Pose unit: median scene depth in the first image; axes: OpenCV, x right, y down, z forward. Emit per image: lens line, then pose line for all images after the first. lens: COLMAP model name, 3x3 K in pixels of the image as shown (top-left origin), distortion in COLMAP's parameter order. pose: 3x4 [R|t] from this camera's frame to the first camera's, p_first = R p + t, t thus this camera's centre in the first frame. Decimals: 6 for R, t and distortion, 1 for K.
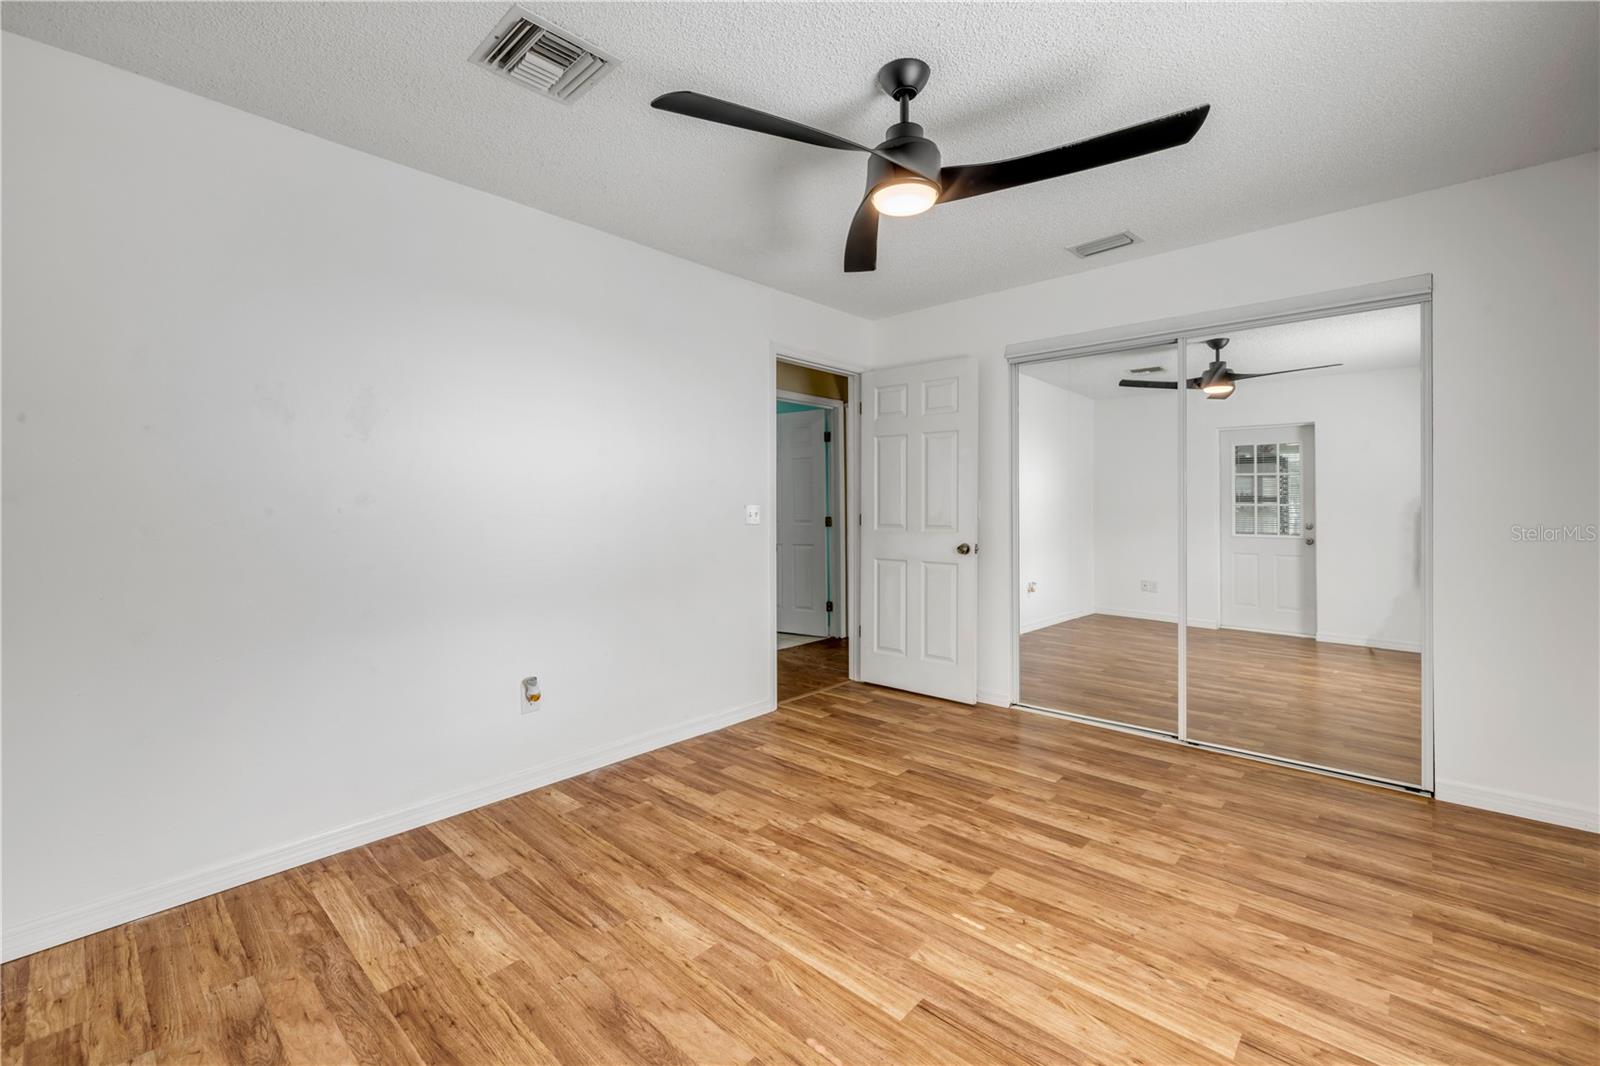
lens RADIAL K [[671.6, 0, 797.6], [0, 671.6, 522.2], [0, 0, 1]] dist [0.001318, -0.000119]
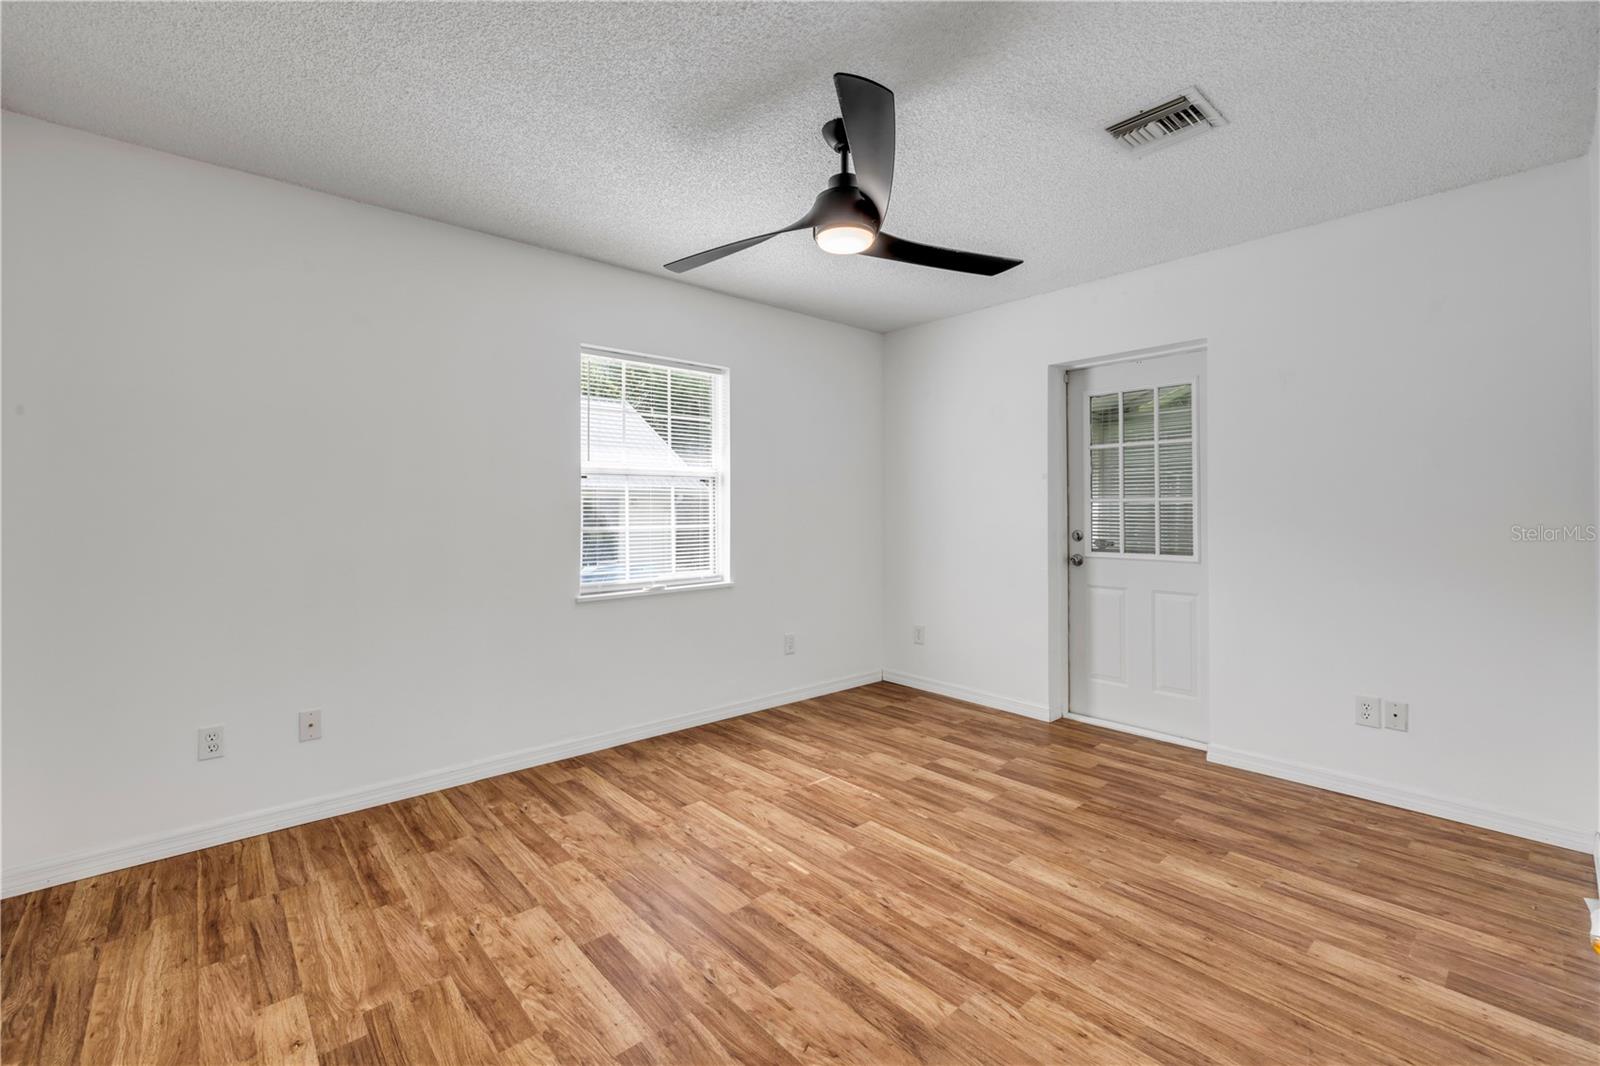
lens RADIAL K [[671.6, 0, 799.5], [0, 671.6, 520.6], [0, 0, 1]] dist [0.001318, -0.000119]
pose [[-0.995289, 0.002102, 0.096934, 0.121142], [0.006005, 0.999182, 0.039984, -0.053402], [-0.096770, 0.040378, -0.994487, 1.933442]]
